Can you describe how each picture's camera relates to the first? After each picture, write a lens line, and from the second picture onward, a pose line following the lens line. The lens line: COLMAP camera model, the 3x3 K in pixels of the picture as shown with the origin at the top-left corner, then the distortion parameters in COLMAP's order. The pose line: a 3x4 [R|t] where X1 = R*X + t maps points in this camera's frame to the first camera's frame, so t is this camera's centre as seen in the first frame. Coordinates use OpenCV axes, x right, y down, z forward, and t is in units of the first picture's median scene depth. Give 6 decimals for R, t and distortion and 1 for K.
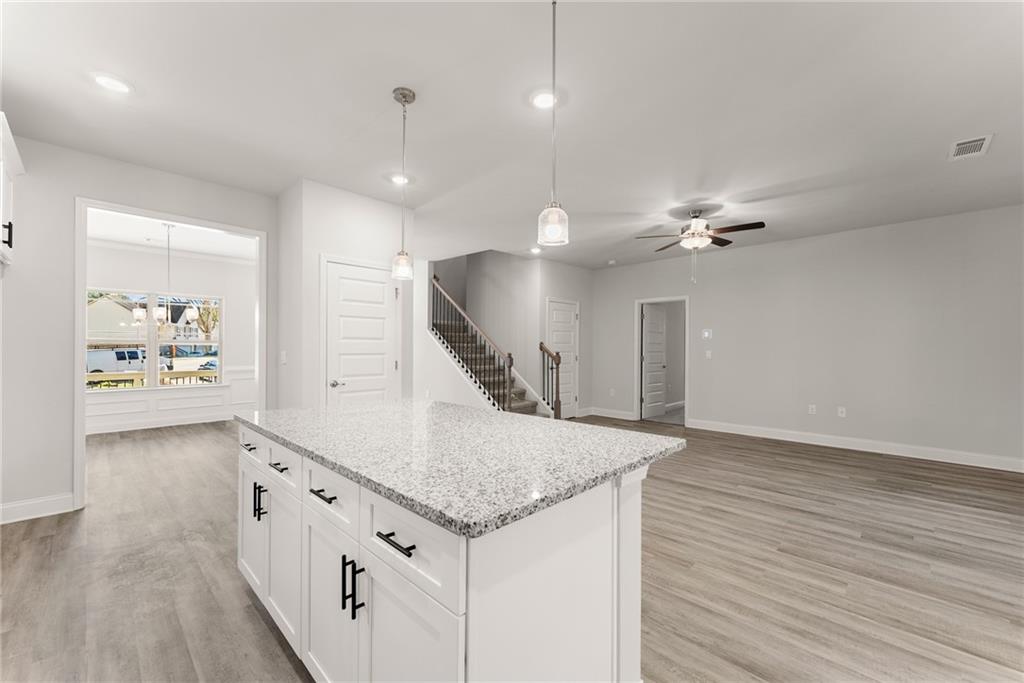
lens RADIAL K [[411.4, 0, 507.6], [0, 411.4, 352.6], [0, 0, 1]] dist [0.001405, 0.000587]
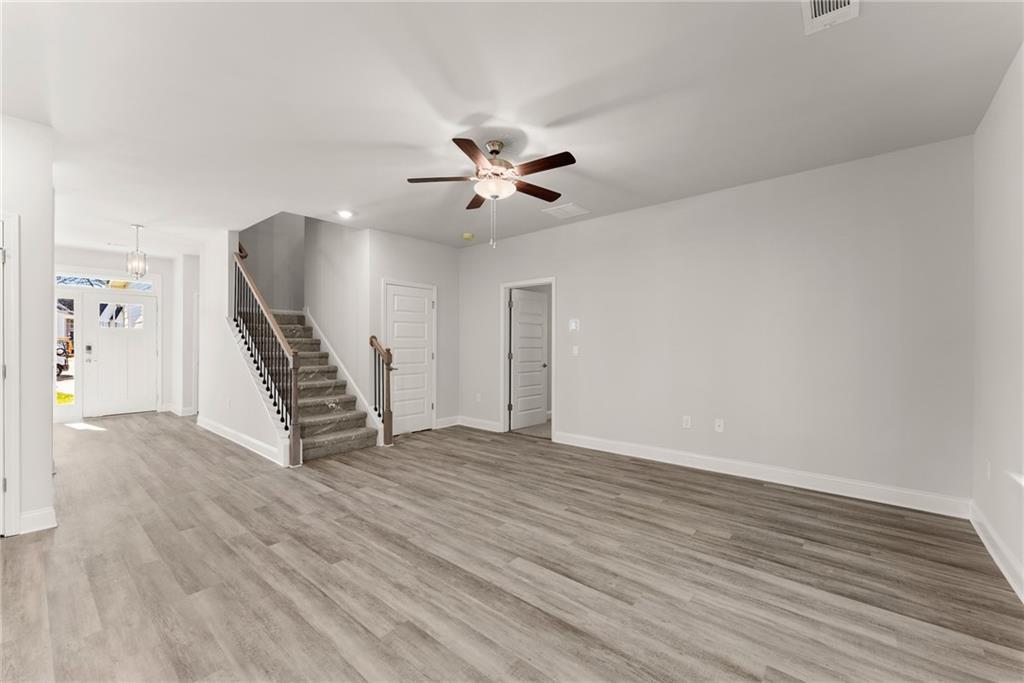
lens RADIAL K [[409.7, 0, 508.3], [0, 409.7, 347.0], [0, 0, 1]] dist [0.000457, -0.000118]
pose [[0.997355, -0.003605, 0.072590, 0.459405], [0.003919, 0.999984, -0.004177, -0.000233], [-0.072573, 0.004451, 0.997353, 0.337120]]
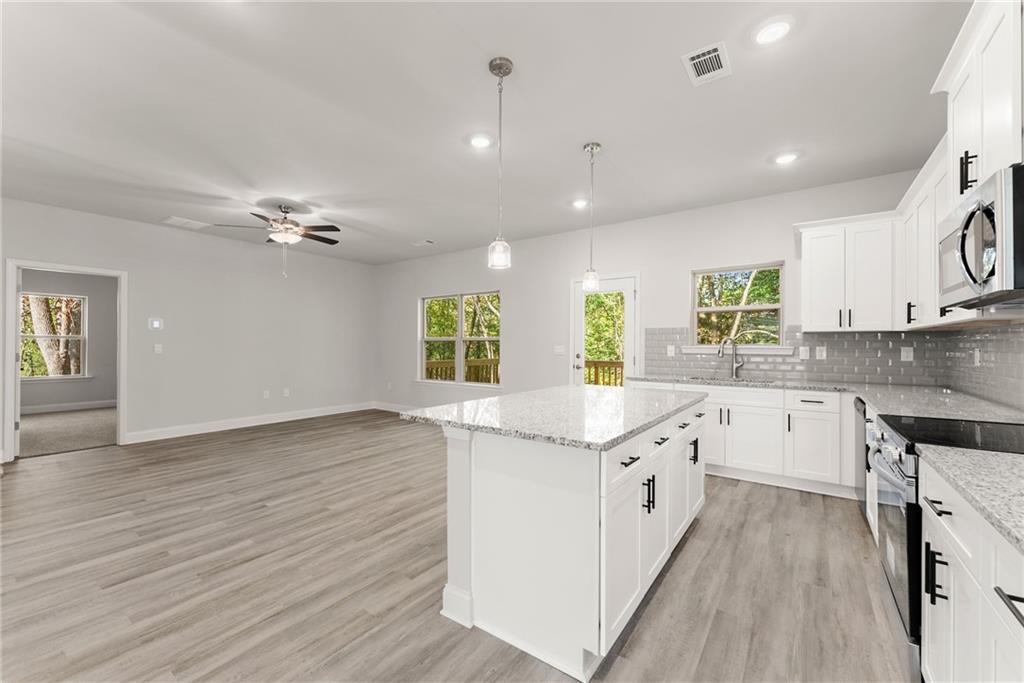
lens RADIAL K [[415.1, 0, 512.0], [0, 415.1, 341.5], [0, 0, 1]] dist [-0.000111, -0.000111]
pose [[-0.157144, 0.003267, 0.987570, -0.684830], [0.006168, 0.999978, -0.002326, -0.005376], [-0.987556, 0.005726, -0.157161, 0.651551]]
